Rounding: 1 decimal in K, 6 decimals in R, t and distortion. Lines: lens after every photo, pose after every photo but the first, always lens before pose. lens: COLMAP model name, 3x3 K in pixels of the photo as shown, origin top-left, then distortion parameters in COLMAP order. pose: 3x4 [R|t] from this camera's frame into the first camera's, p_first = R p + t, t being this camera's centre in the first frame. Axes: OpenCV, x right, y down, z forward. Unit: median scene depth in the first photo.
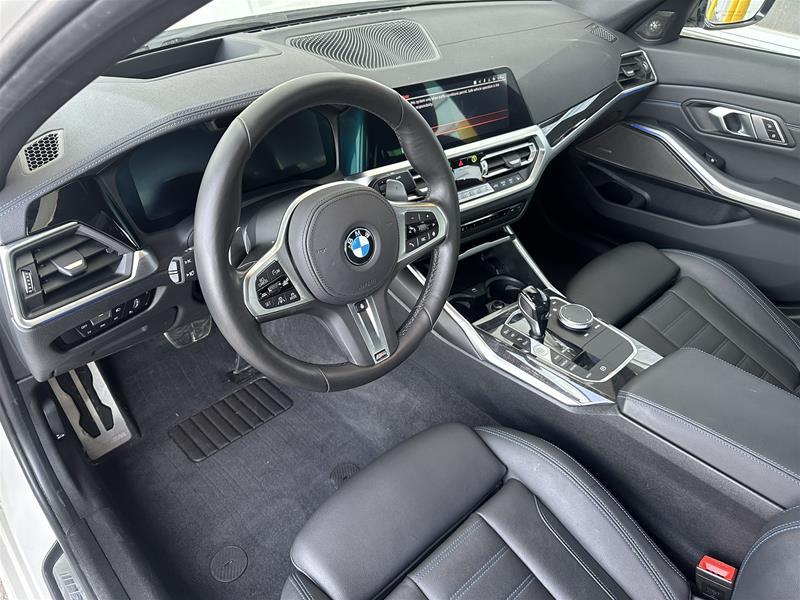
lens RADIAL K [[572.1, 0, 400.0], [0, 572.1, 300.0], [0, 0, 1]] dist [-0.002662, -0.006543]
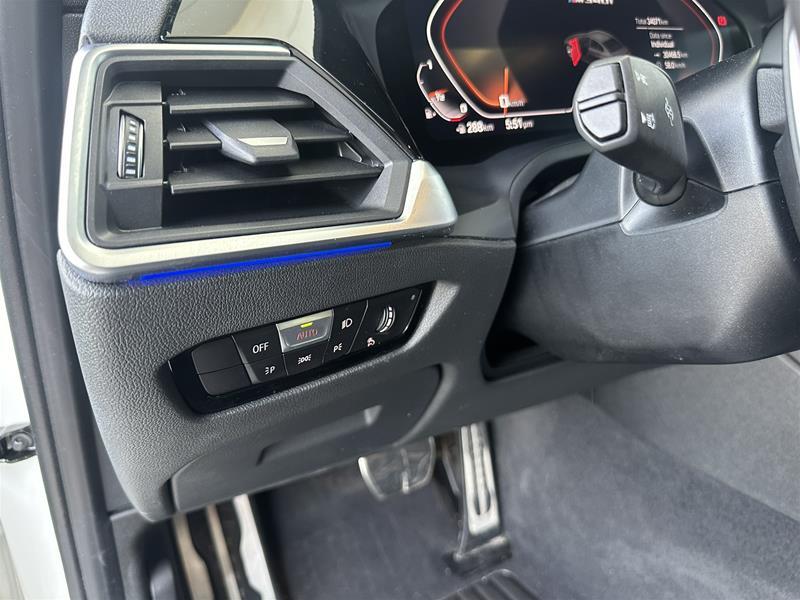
lens RADIAL K [[577.0, 0, 376.7], [0, 577.0, 301.9], [0, 0, 1]] dist [-0.034141, -0.001902]
pose [[0.958113, -0.003181, -0.286372, -0.206245], [-0.086468, 0.950060, -0.299848, 0.063832], [0.273025, 0.312051, 0.909990, 0.371301]]
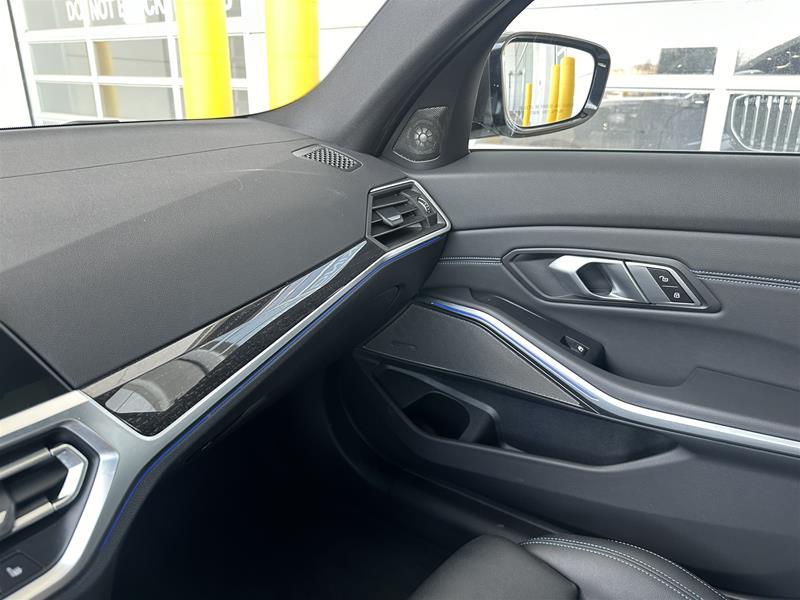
lens RADIAL K [[557.9, 0, 401.2], [0, 557.9, 301.2], [0, 0, 1]] dist [0.080445, -0.087955]
pose [[0.974167, -0.144082, 0.173896, 0.329617], [0.185164, 0.950425, -0.249814, -0.206080], [-0.129281, 0.275560, 0.952551, 0.559165]]
